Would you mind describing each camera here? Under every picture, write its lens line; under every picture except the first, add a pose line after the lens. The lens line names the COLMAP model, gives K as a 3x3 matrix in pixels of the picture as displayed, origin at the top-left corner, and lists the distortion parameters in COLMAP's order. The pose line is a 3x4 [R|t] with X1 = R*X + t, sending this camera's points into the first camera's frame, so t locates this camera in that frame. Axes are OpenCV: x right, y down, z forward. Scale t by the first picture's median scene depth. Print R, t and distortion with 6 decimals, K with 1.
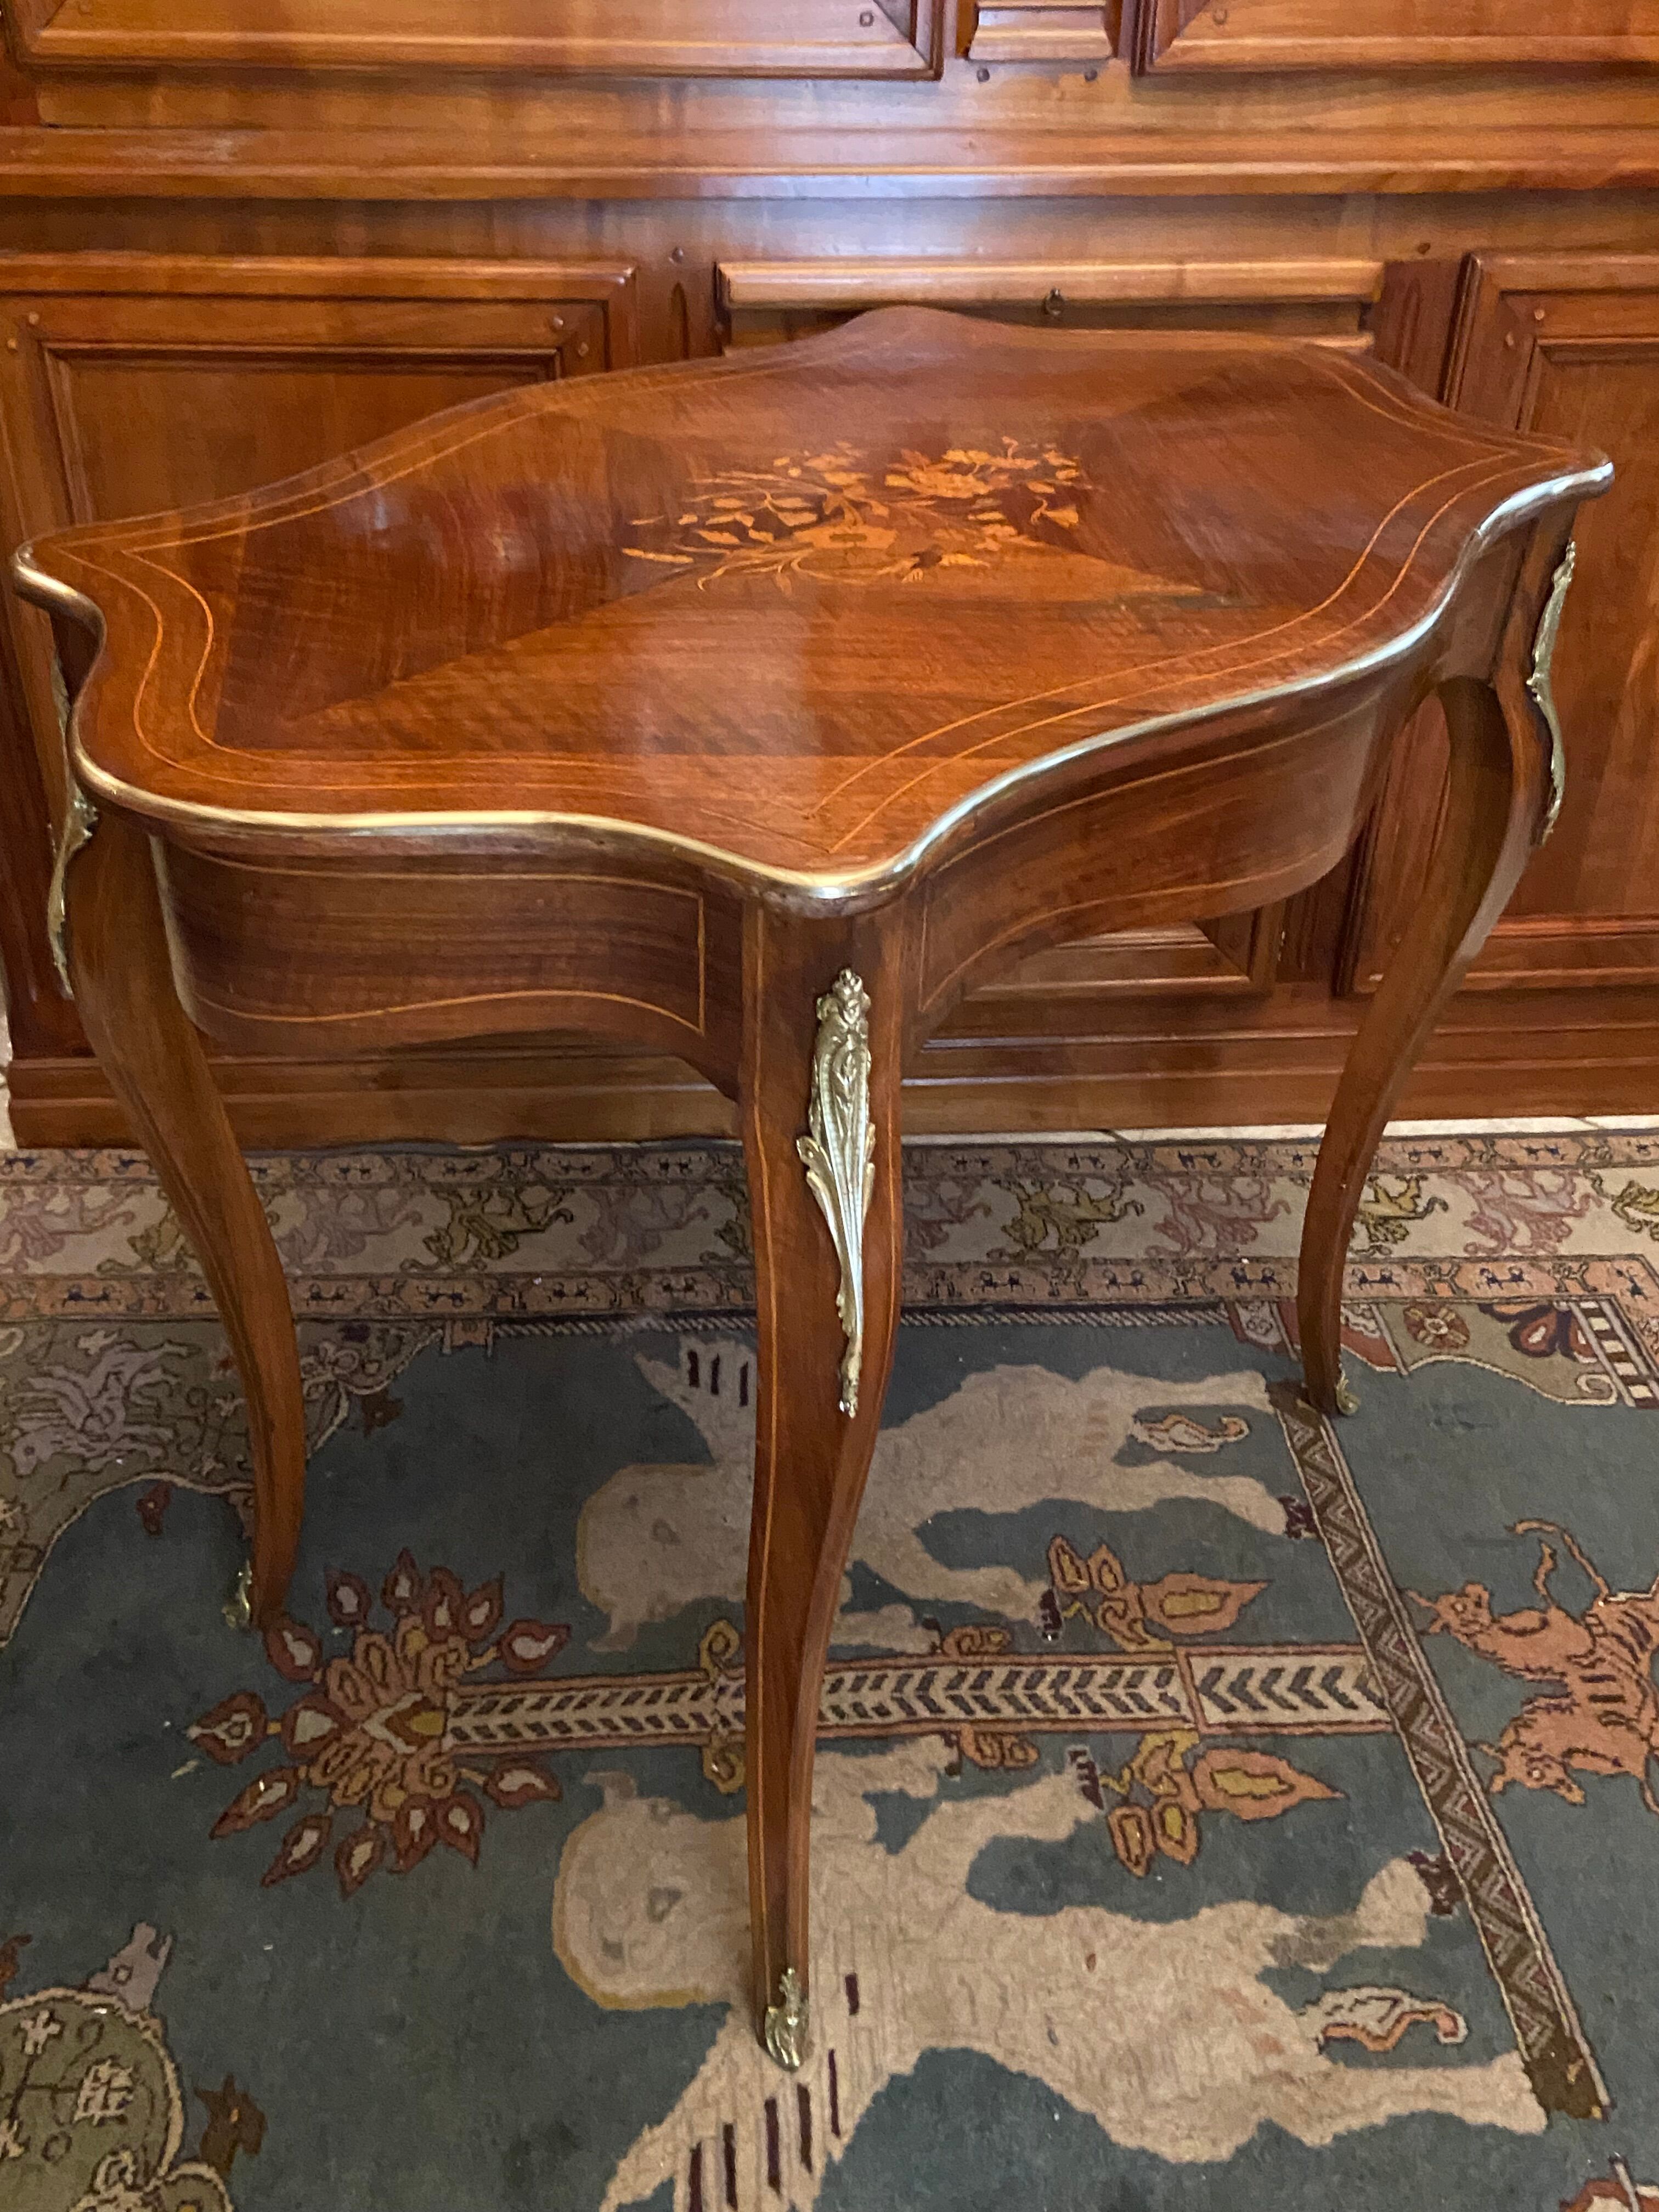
lens RADIAL K [[2125.1, 0, 801.2], [0, 2125.1, 1074.5], [0, 0, 1]] dist [0.066036, 0.000000]
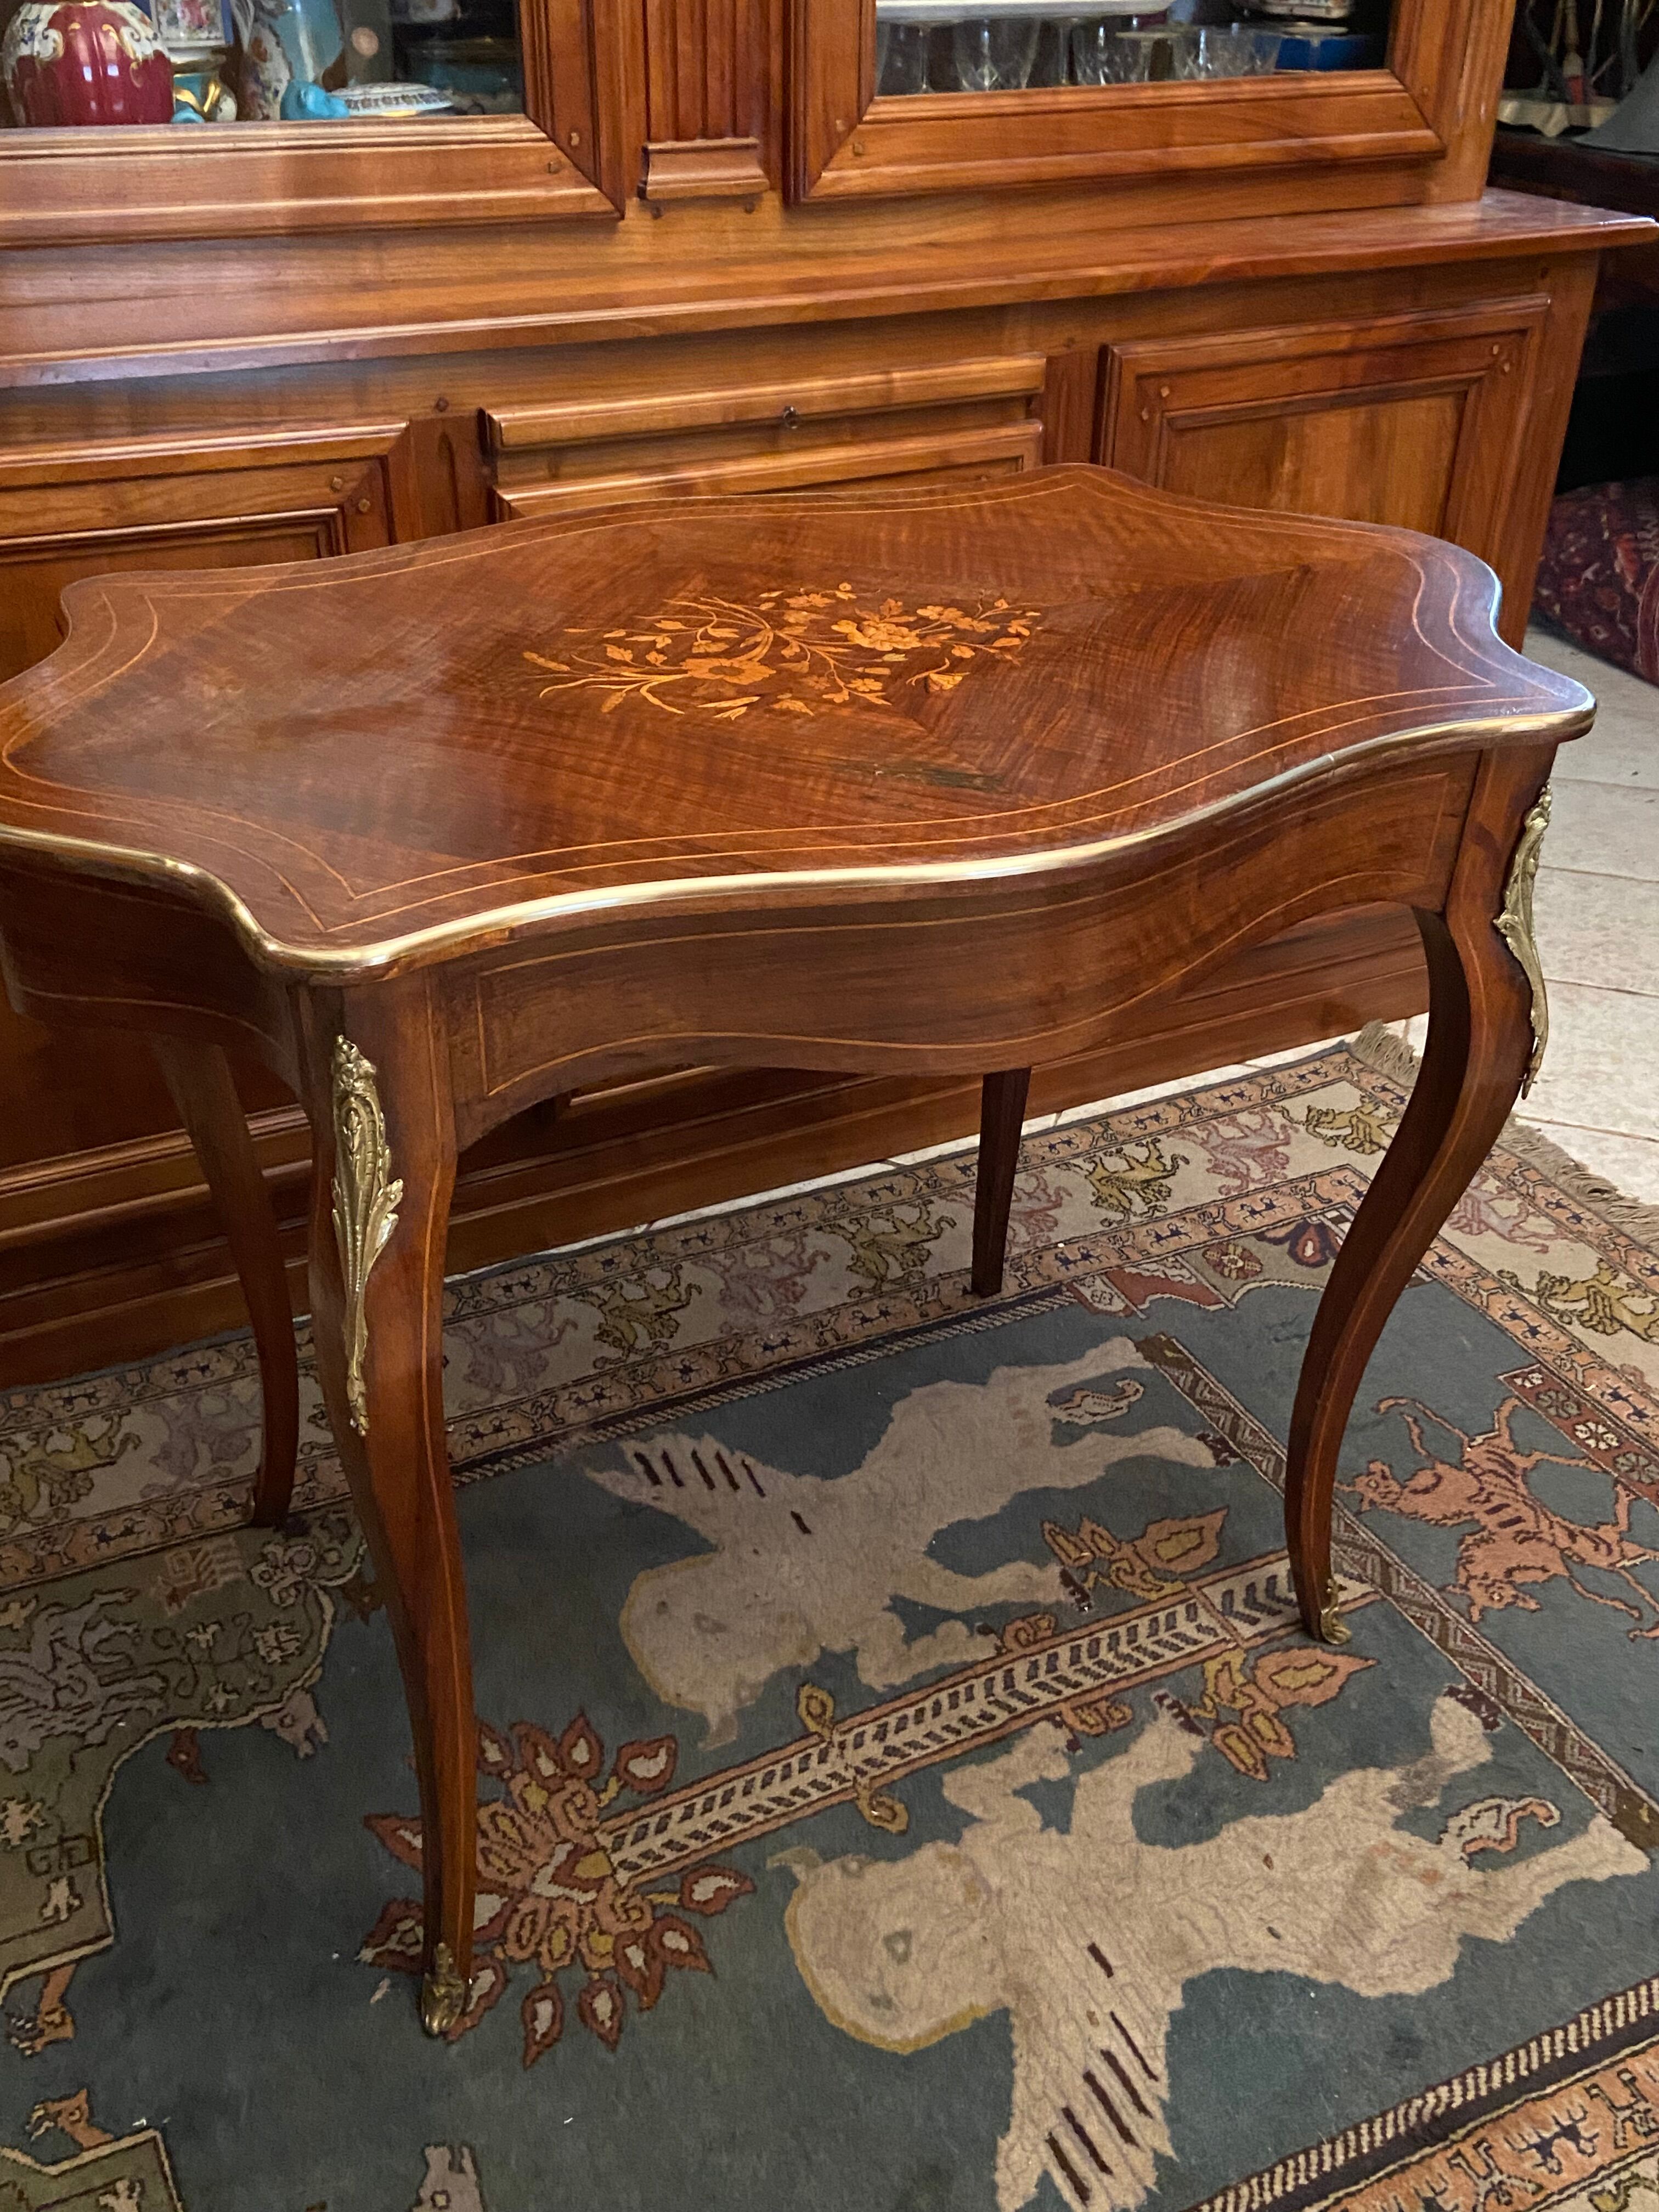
lens RADIAL K [[2125.1, 0, 854.9], [0, 2125.1, 1088.4], [0, 0, 1]] dist [0.066036, 0.000000]
pose [[0.914706, -0.203220, 0.349305, -0.329108], [0.208699, 0.977725, 0.022317, -0.050419], [-0.346059, 0.052486, 0.936743, -0.007749]]
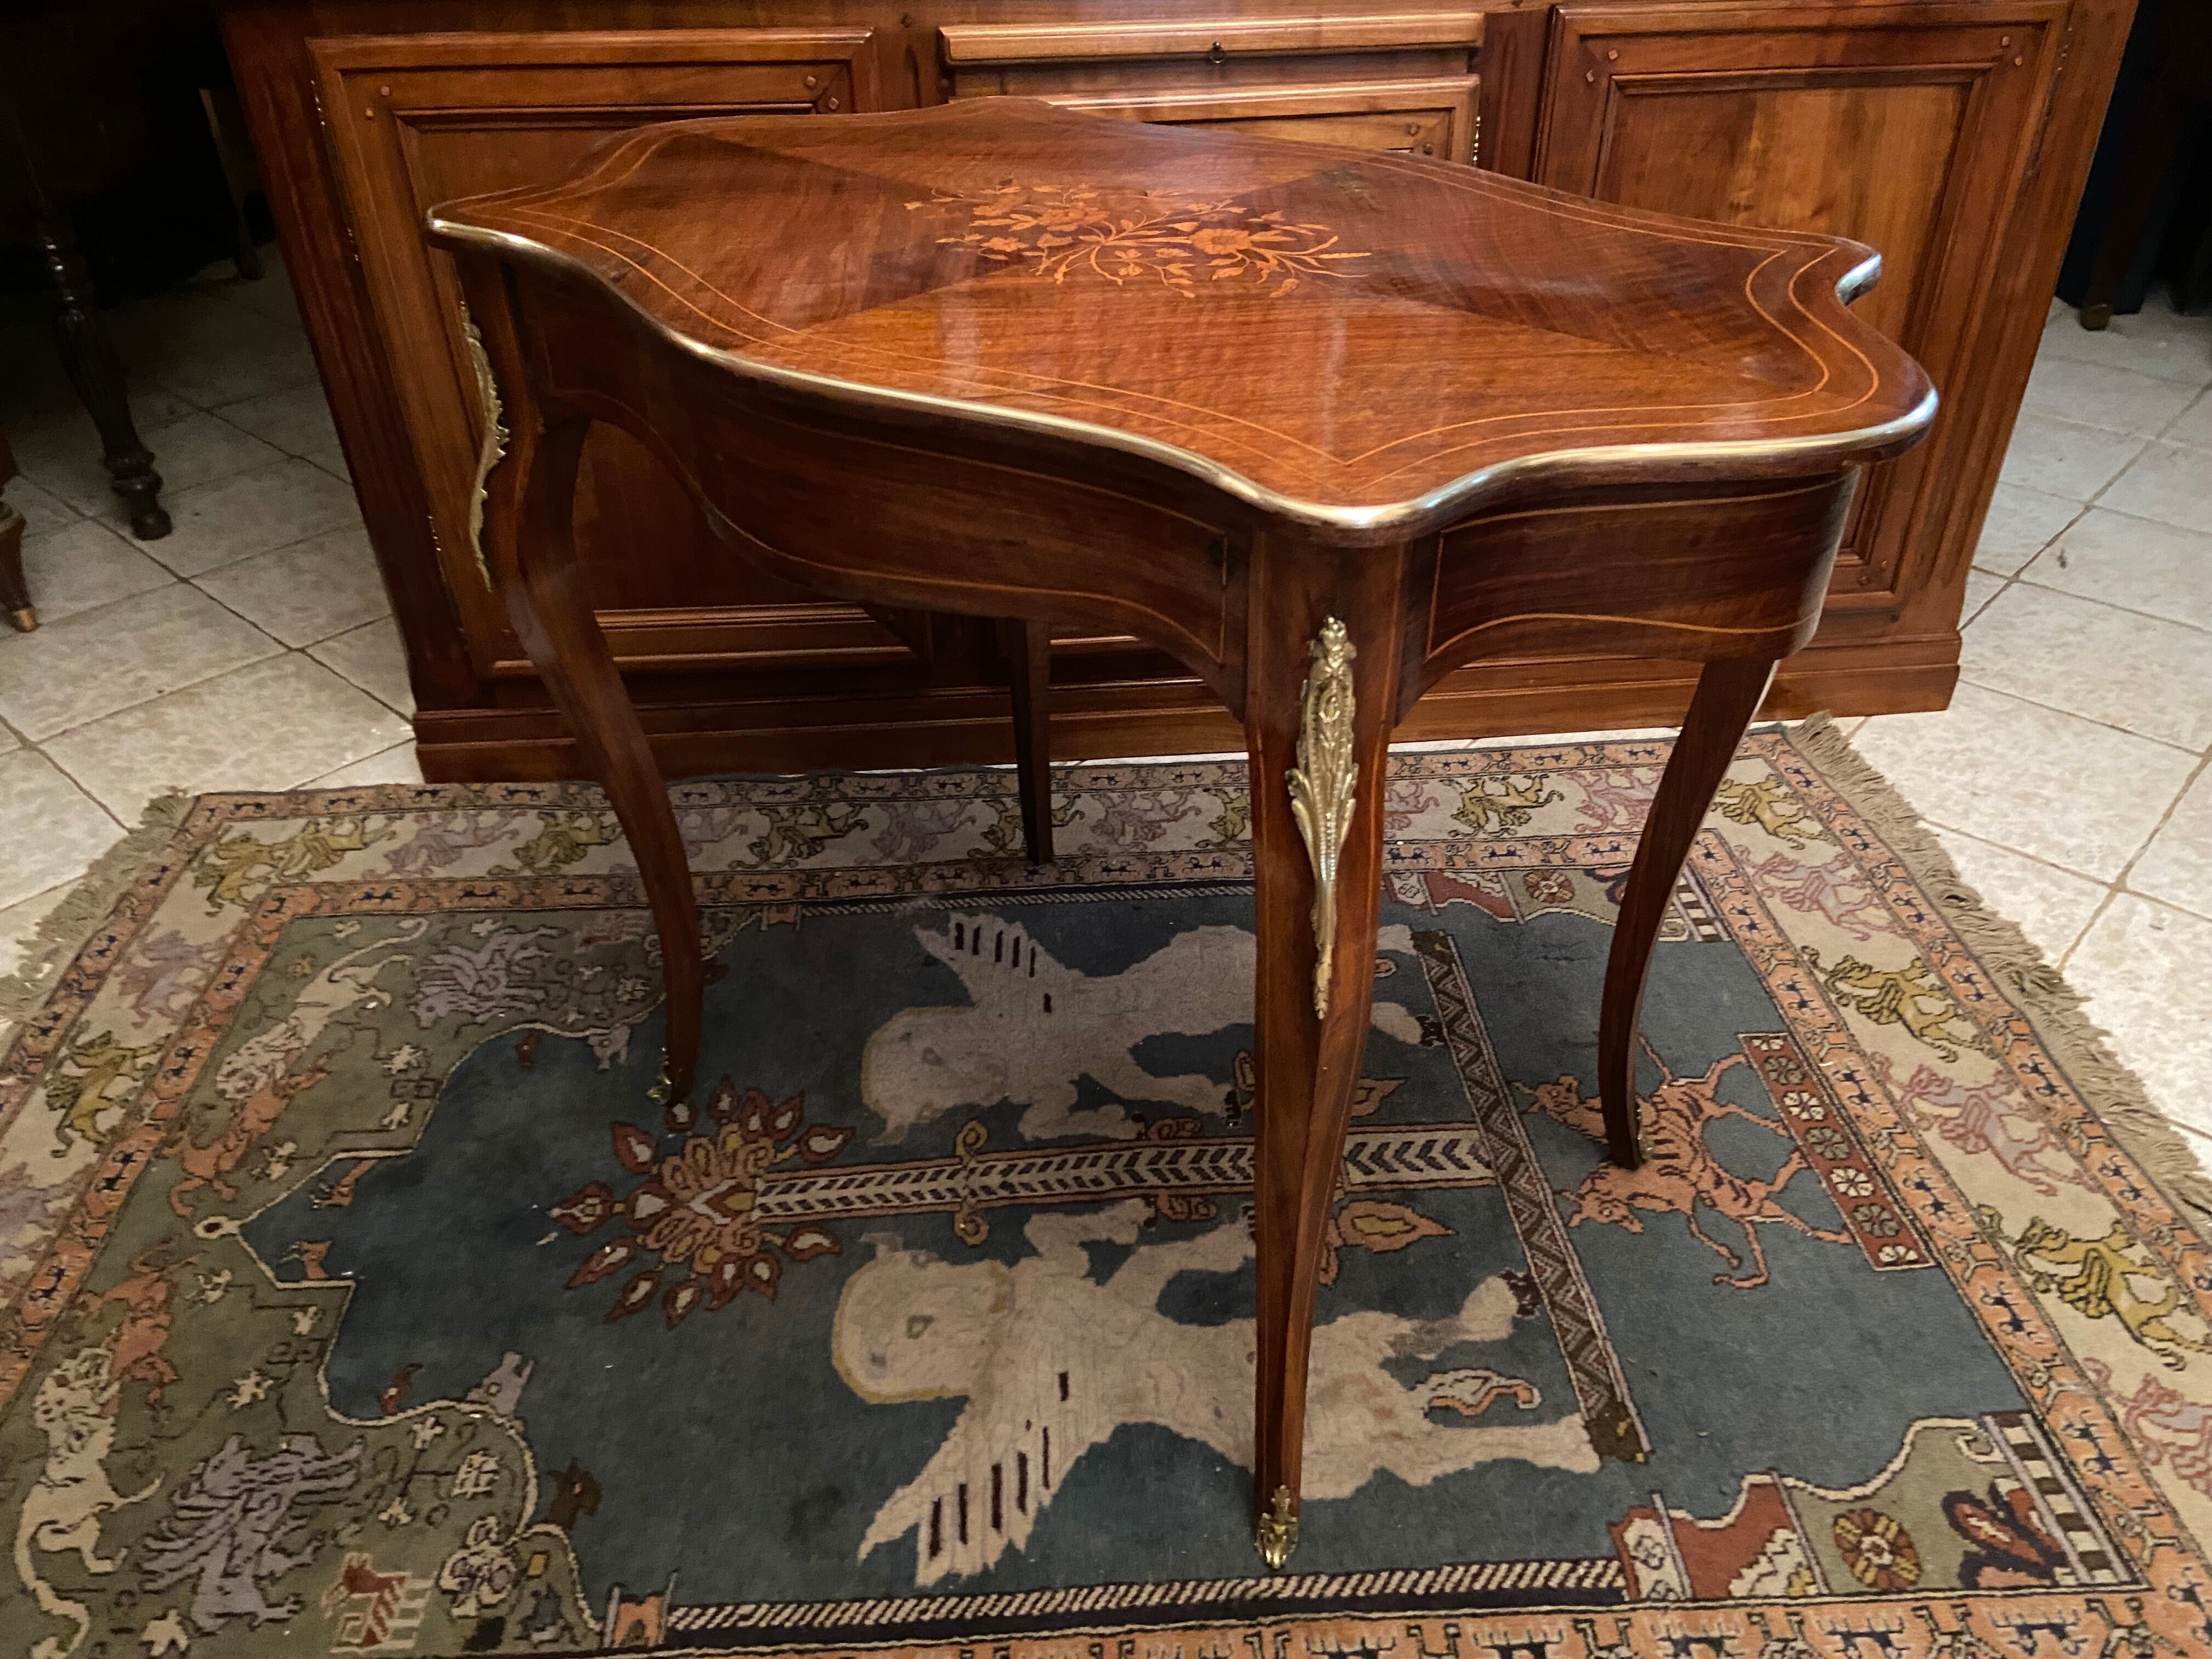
lens RADIAL K [[1688.0, 0, 1127.8], [0, 1688.0, 852.3], [0, 0, 1]] dist [0.116524, -0.146700]
pose [[0.999580, -0.028690, -0.004139, 0.064521], [0.028849, 0.998546, 0.045532, 0.054326], [0.002826, -0.045632, 0.998954, -0.002535]]
